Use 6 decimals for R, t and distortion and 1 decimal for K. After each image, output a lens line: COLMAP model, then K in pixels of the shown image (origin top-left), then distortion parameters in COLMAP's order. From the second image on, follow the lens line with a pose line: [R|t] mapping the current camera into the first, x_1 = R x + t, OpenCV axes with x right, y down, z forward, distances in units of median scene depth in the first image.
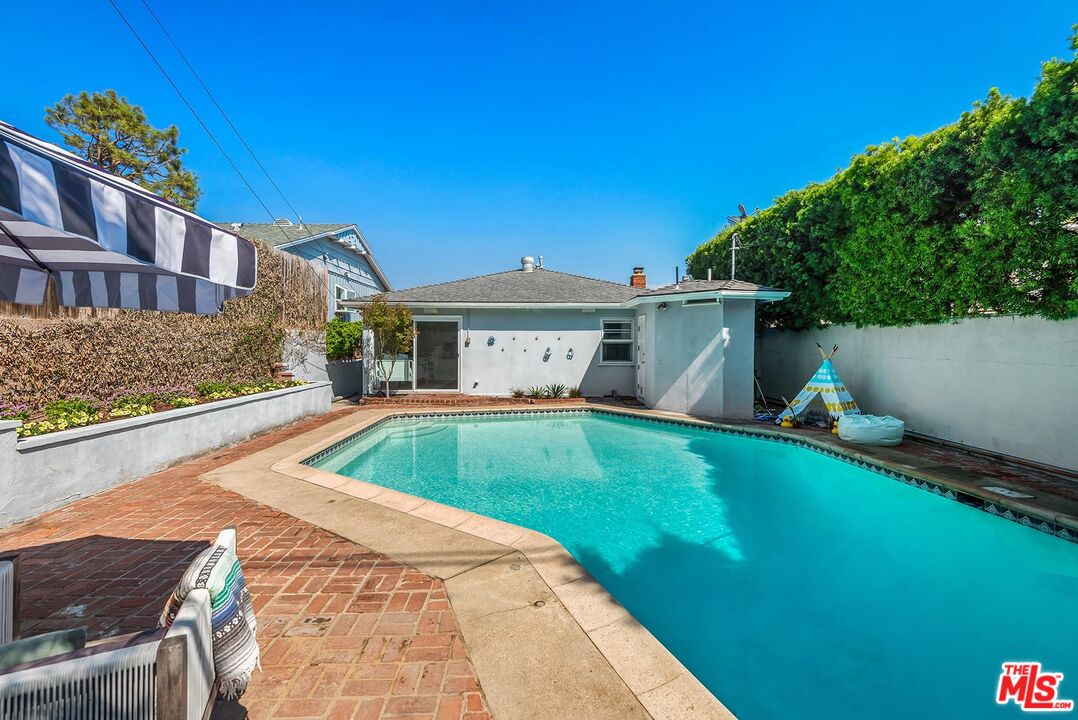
lens RADIAL K [[479.9, 0, 542.5], [0, 479.9, 345.1], [0, 0, 1]] dist [0.019593, -0.012652]
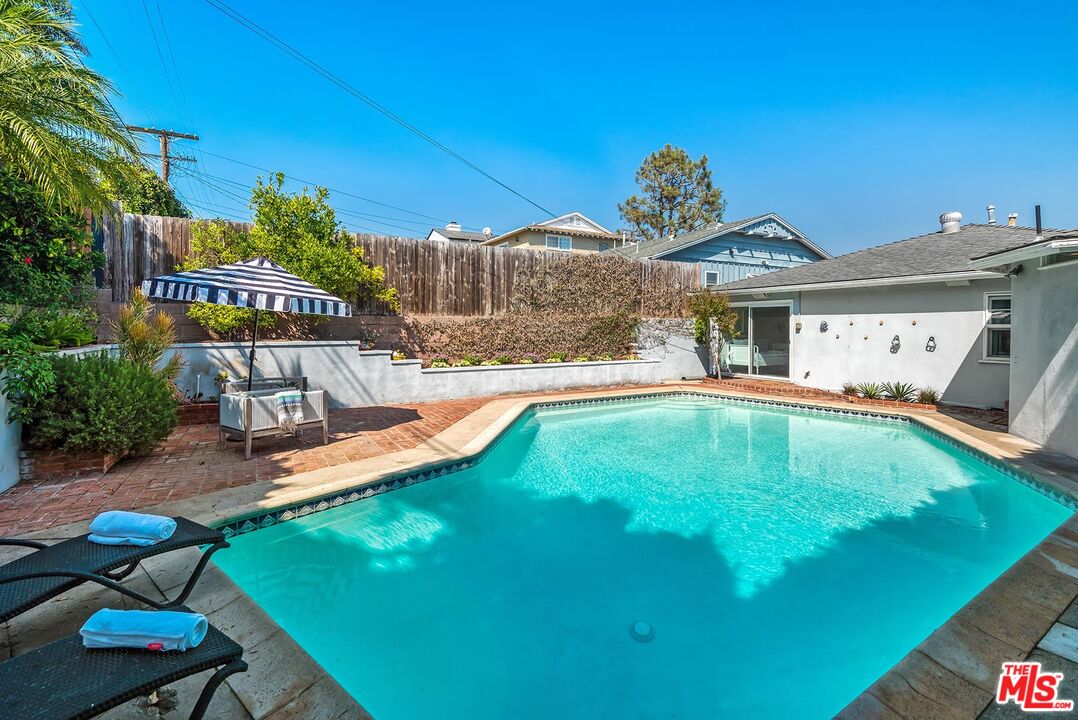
lens RADIAL K [[484.4, 0, 542.6], [0, 484.4, 330.5], [0, 0, 1]] dist [0.002346, -0.000185]
pose [[0.468854, 0.005119, -0.883261, 0.435072], [-0.007161, 0.999972, 0.001994, 0.000318], [0.883246, 0.005391, 0.468878, 0.129487]]
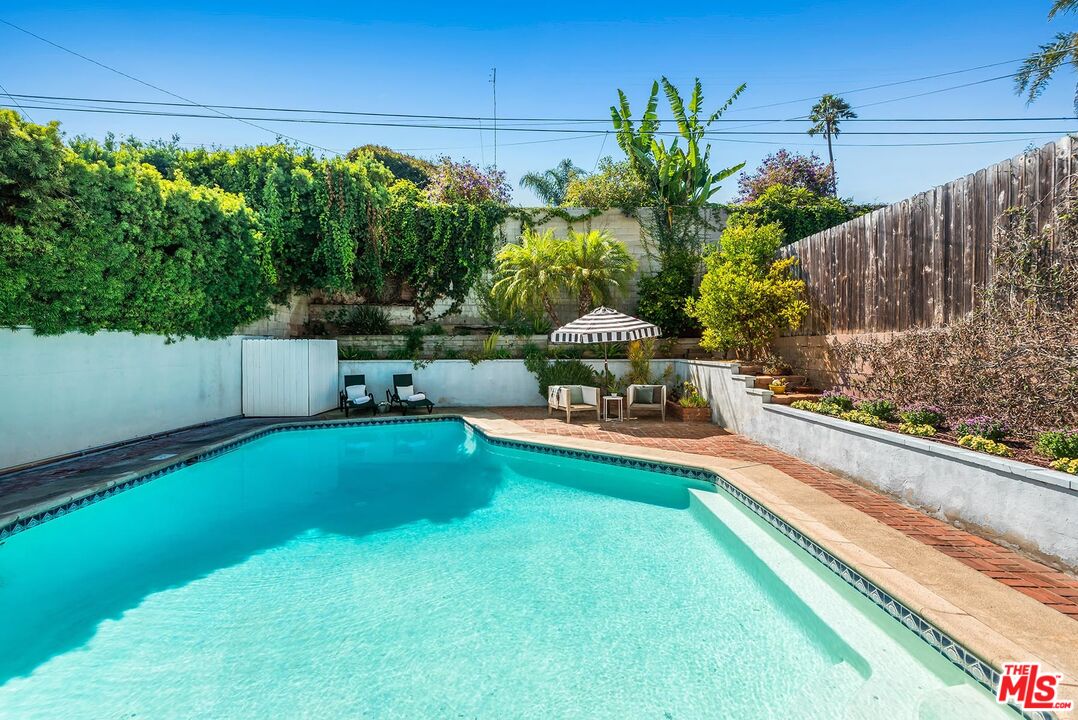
lens RADIAL K [[479.9, 0, 542.5], [0, 479.9, 345.1], [0, 0, 1]] dist [0.019593, -0.012652]
pose [[-0.999887, 0.003344, 0.014639, -0.077364], [0.003431, 0.999976, 0.005949, -0.013574], [-0.014619, 0.005998, -0.999875, 0.955528]]
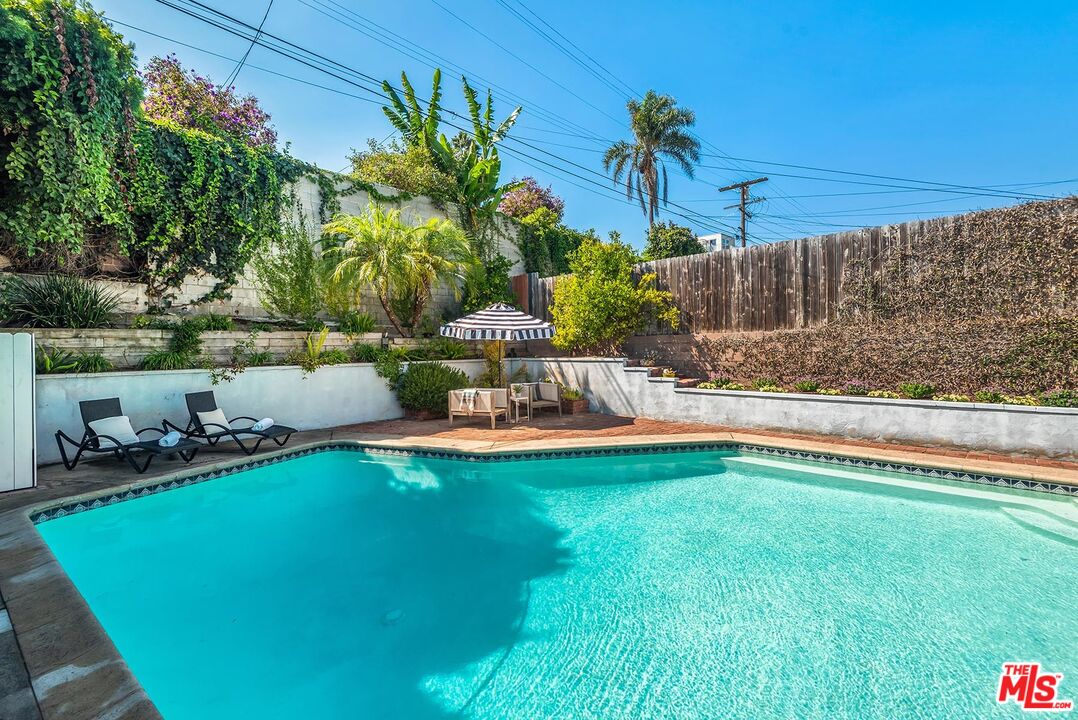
lens RADIAL K [[479.9, 0, 542.5], [0, 479.9, 345.1], [0, 0, 1]] dist [0.019593, -0.012652]
pose [[-0.704713, 0.006729, -0.709461, 0.344135], [0.009452, 0.999955, 0.000095, -0.004763], [0.709430, -0.006639, -0.704745, 0.721020]]
